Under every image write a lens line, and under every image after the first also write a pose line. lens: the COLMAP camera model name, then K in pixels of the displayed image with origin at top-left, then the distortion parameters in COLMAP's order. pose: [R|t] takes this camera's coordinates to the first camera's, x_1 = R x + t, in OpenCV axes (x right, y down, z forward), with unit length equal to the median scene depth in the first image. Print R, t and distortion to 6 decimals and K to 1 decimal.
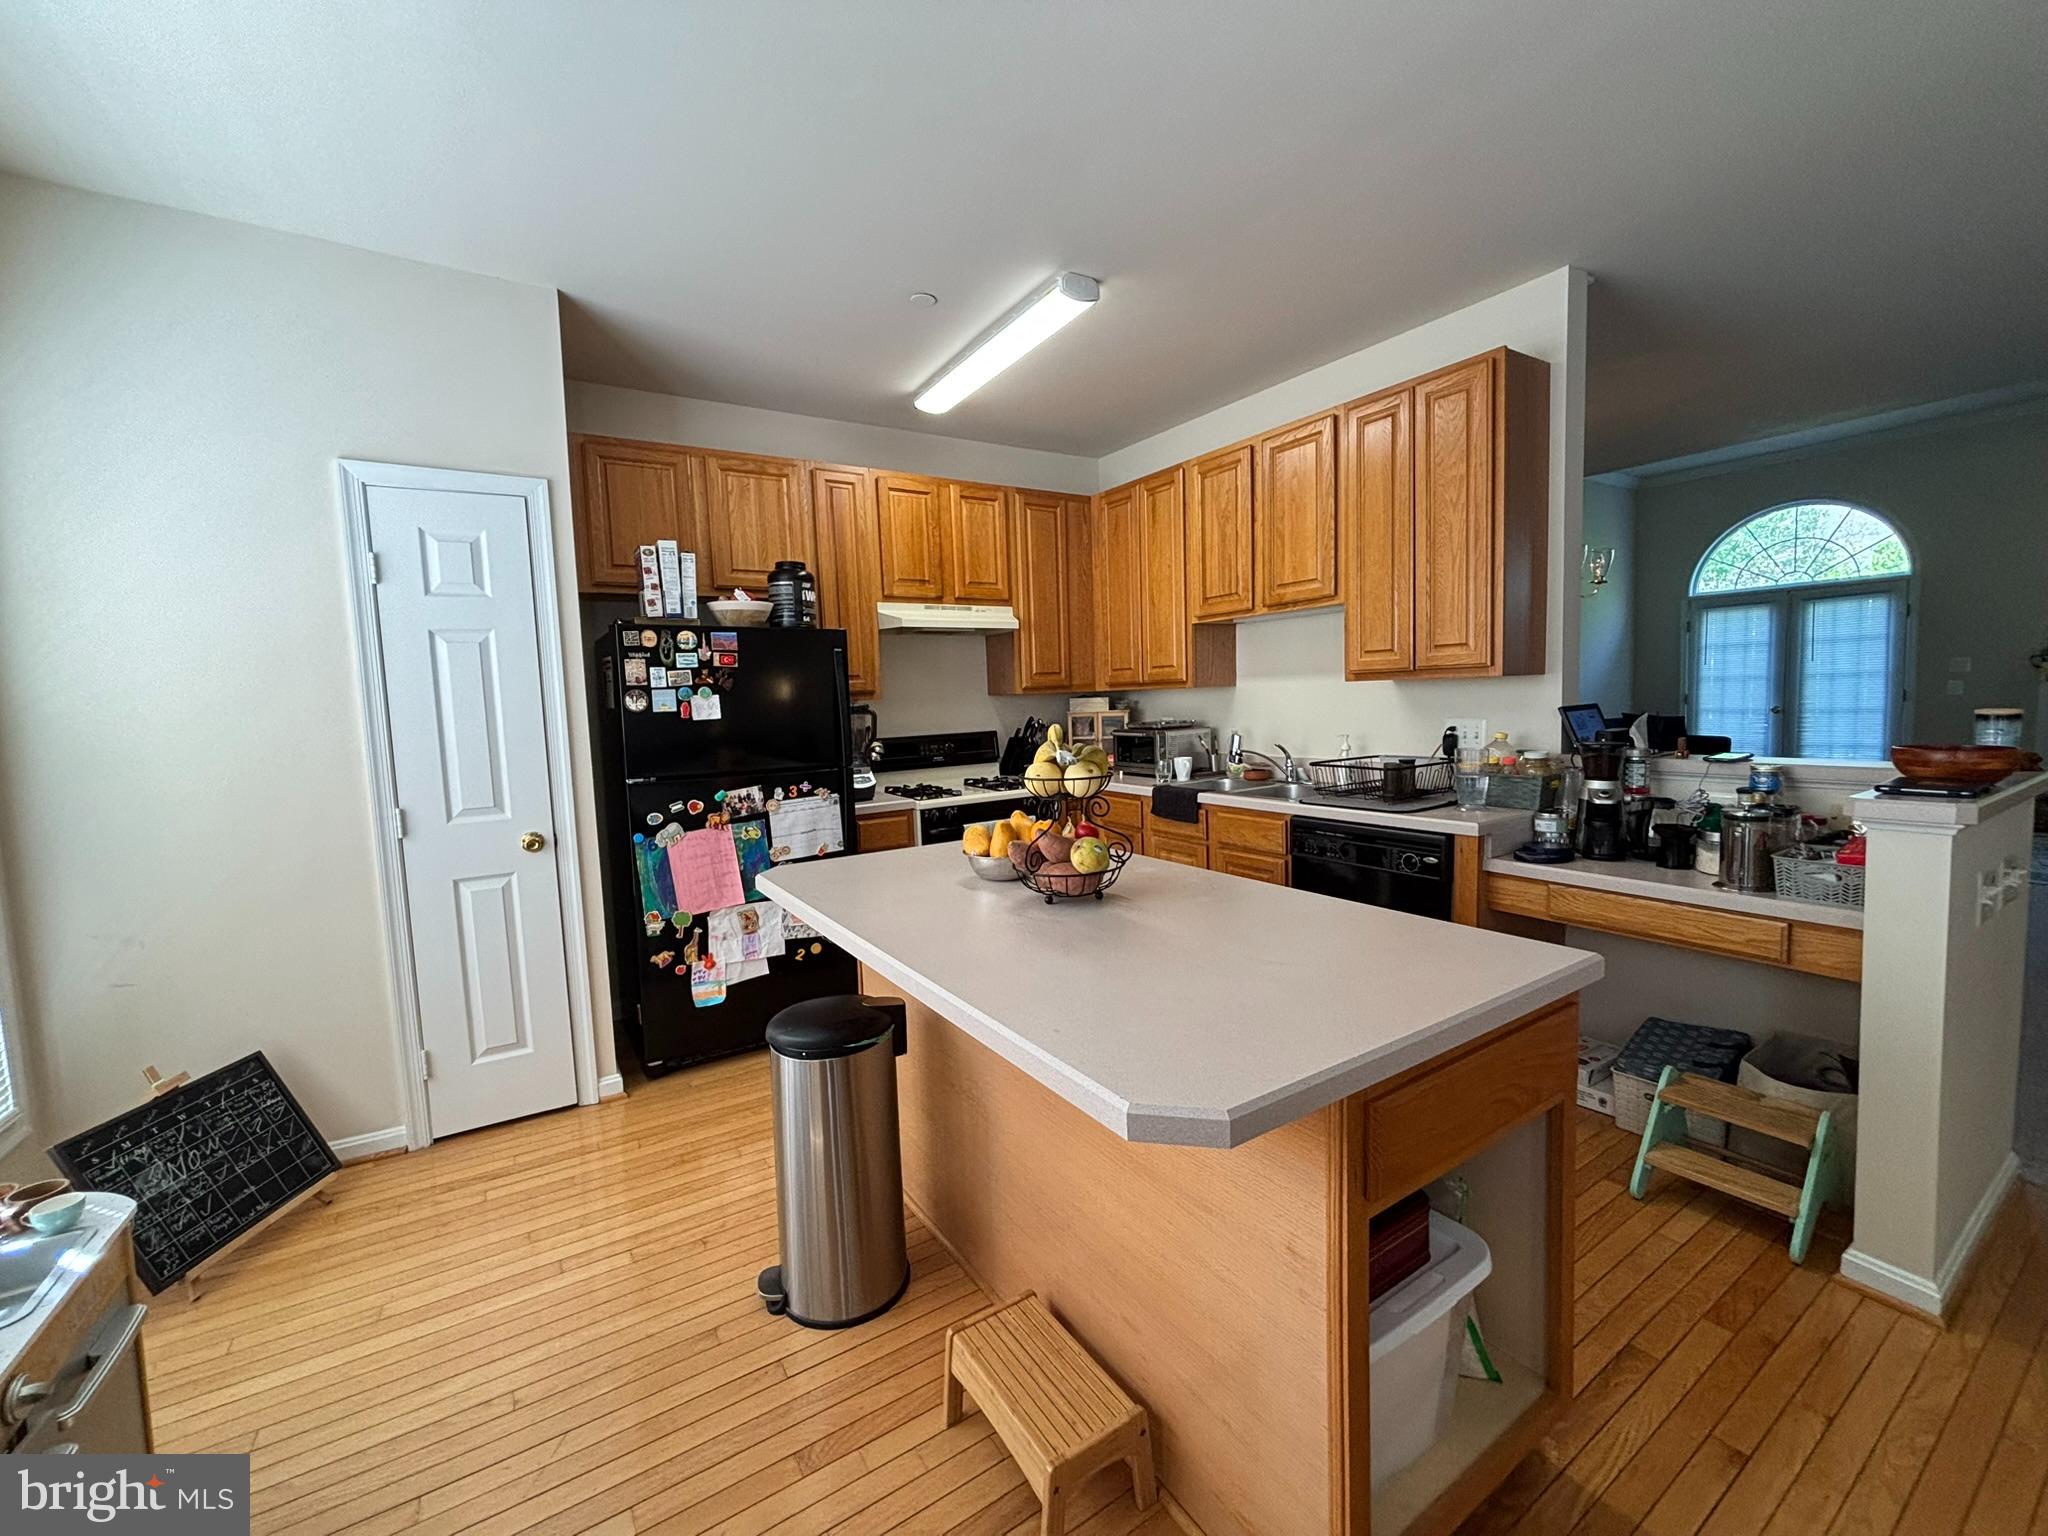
lens RADIAL K [[820.1, 0, 1024.6], [0, 820.1, 768.0], [0, 0, 1]] dist [0.004041, -0.001327]
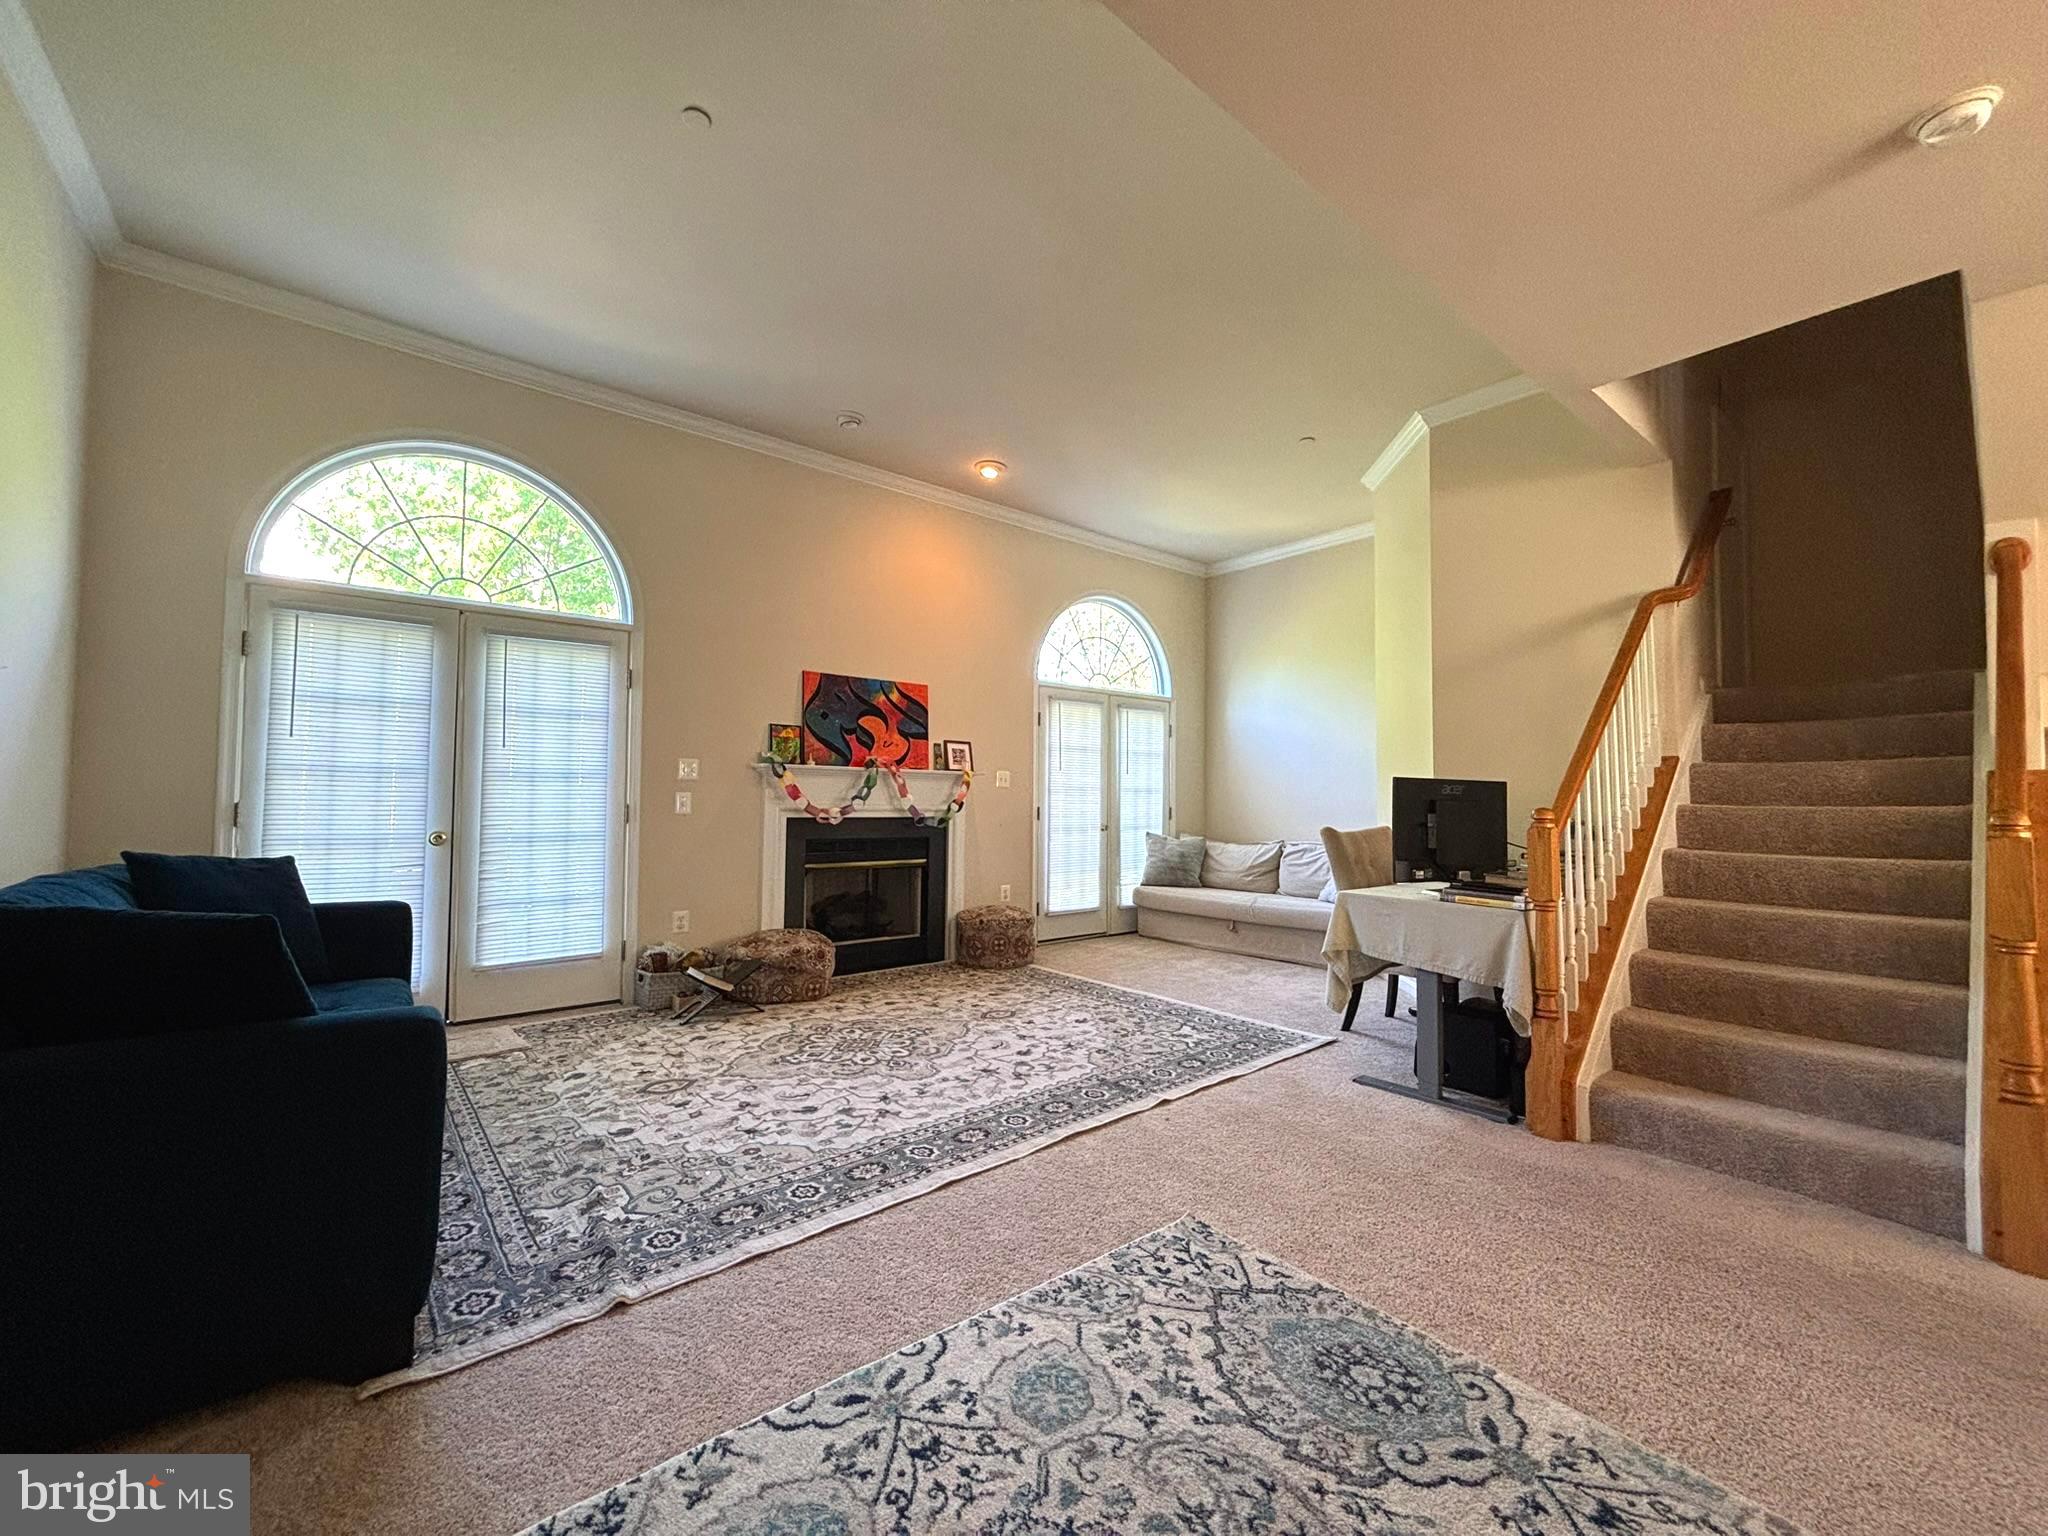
lens RADIAL K [[820.1, 0, 1014.1], [0, 820.1, 766.6], [0, 0, 1]] dist [0.004041, -0.001327]
pose [[-0.101383, 0.078292, 0.991762, 0.871668], [0.079669, 0.994336, -0.070351, -0.116744], [-0.991652, 0.071880, -0.107046, 1.620198]]
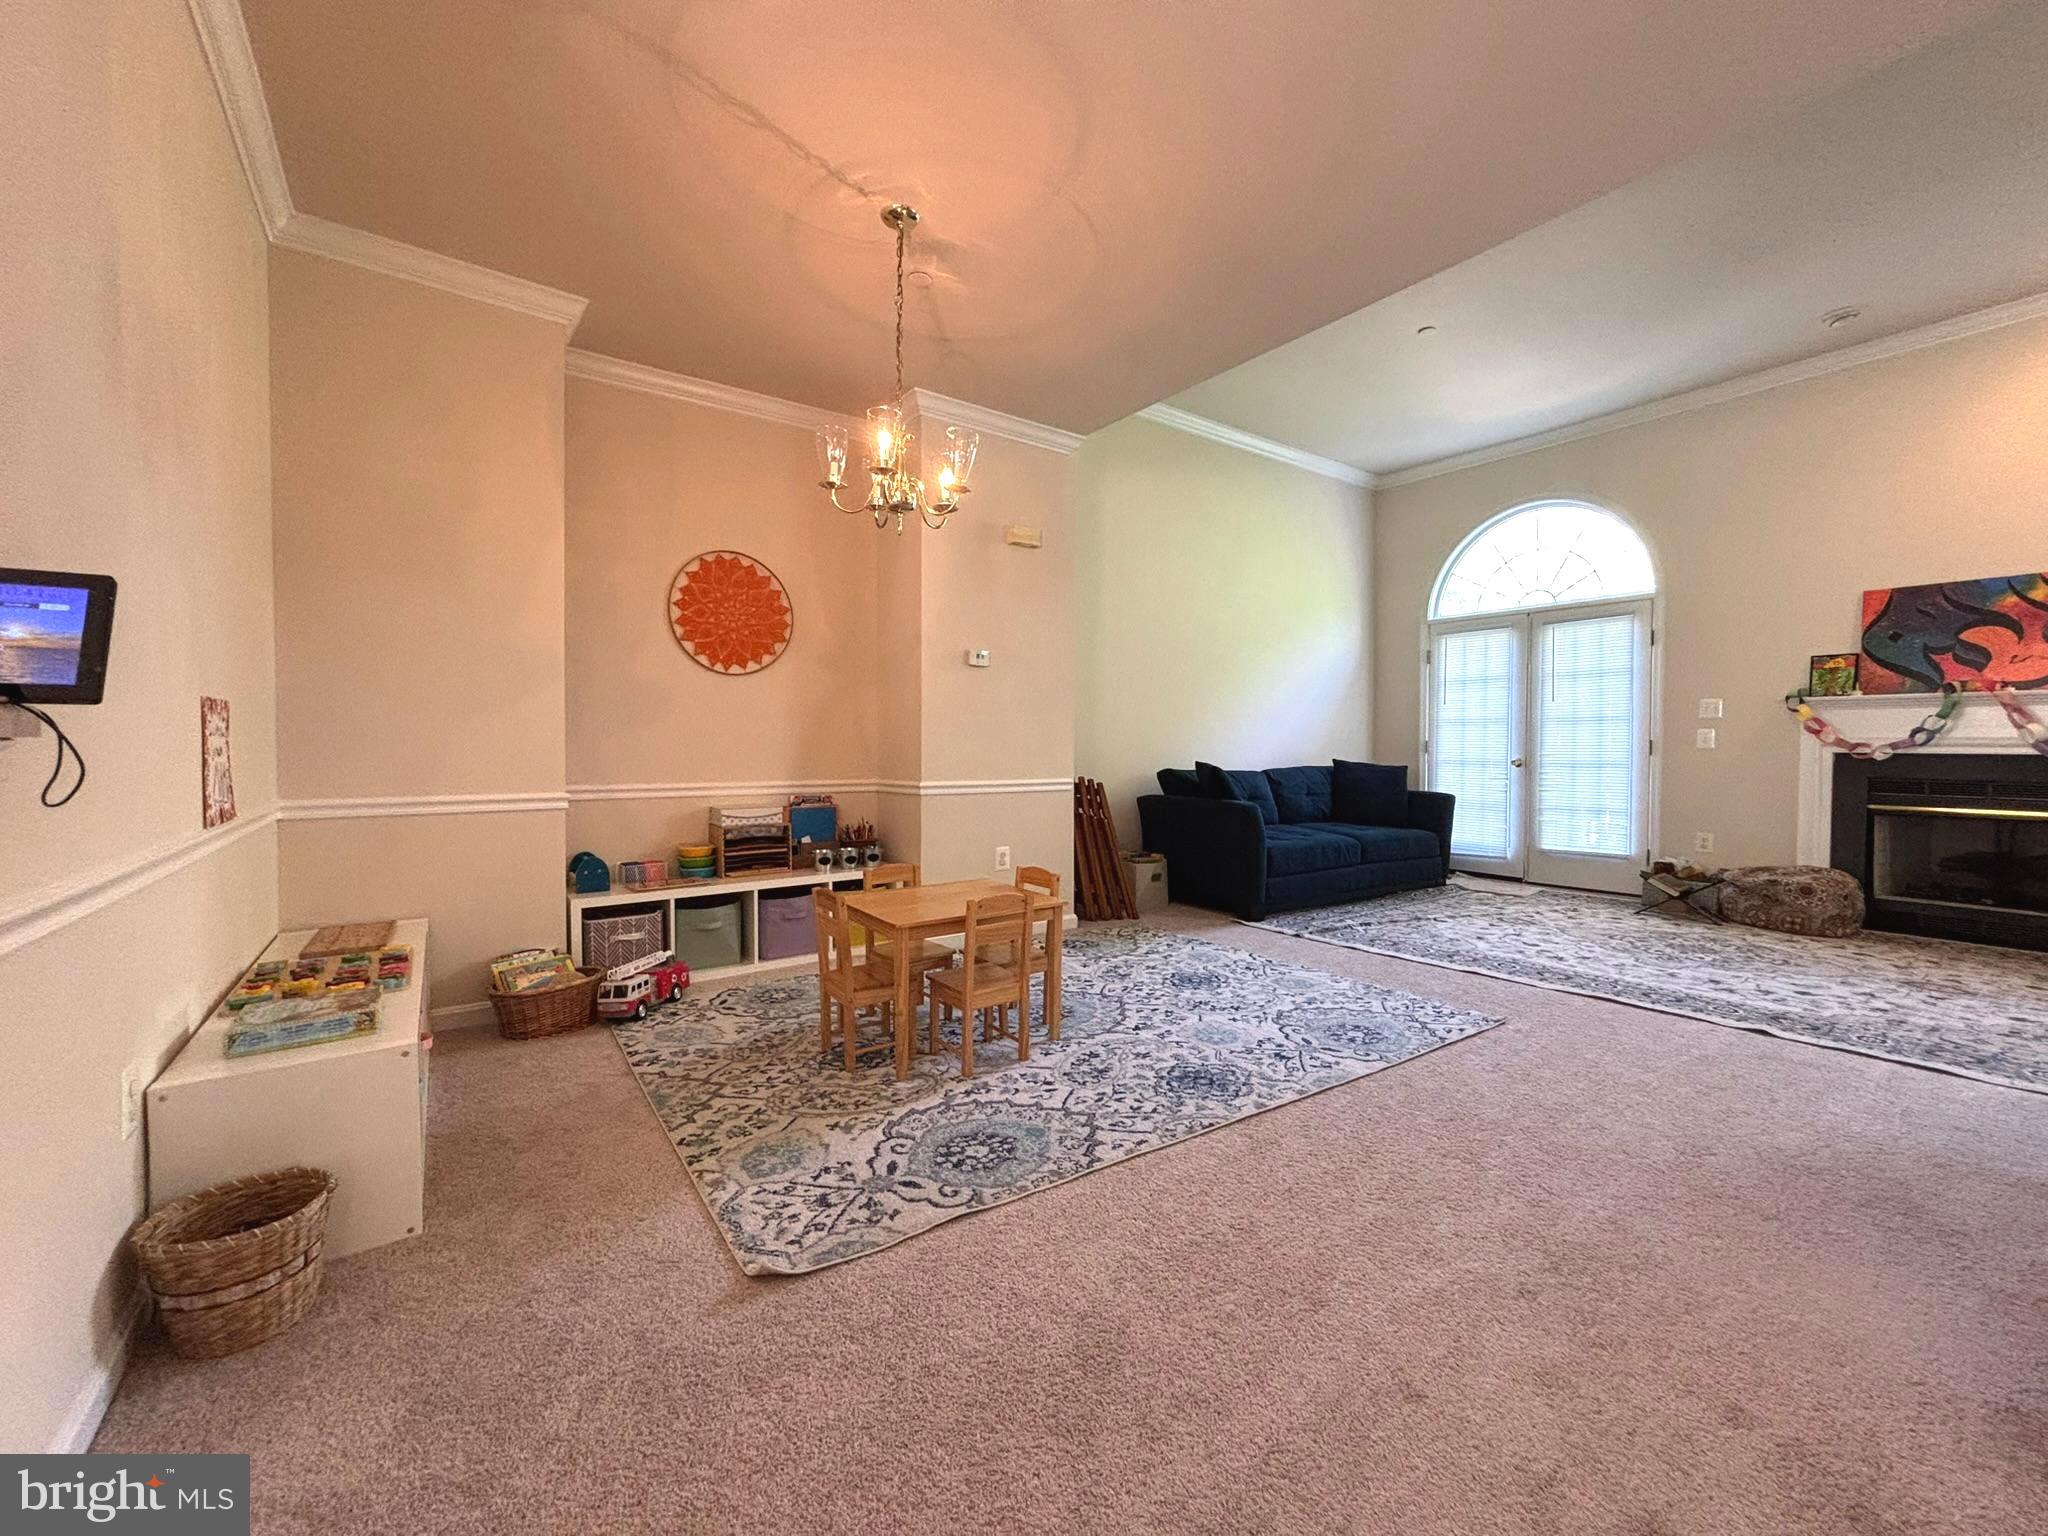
lens RADIAL K [[820.1, 0, 1025.0], [0, 820.1, 764.6], [0, 0, 1]] dist [0.004041, -0.001327]
pose [[0.998277, 0.043278, 0.039635, 0.956494], [-0.040650, 0.997065, -0.064882, 0.003258], [-0.042327, 0.063159, 0.997106, 0.551370]]
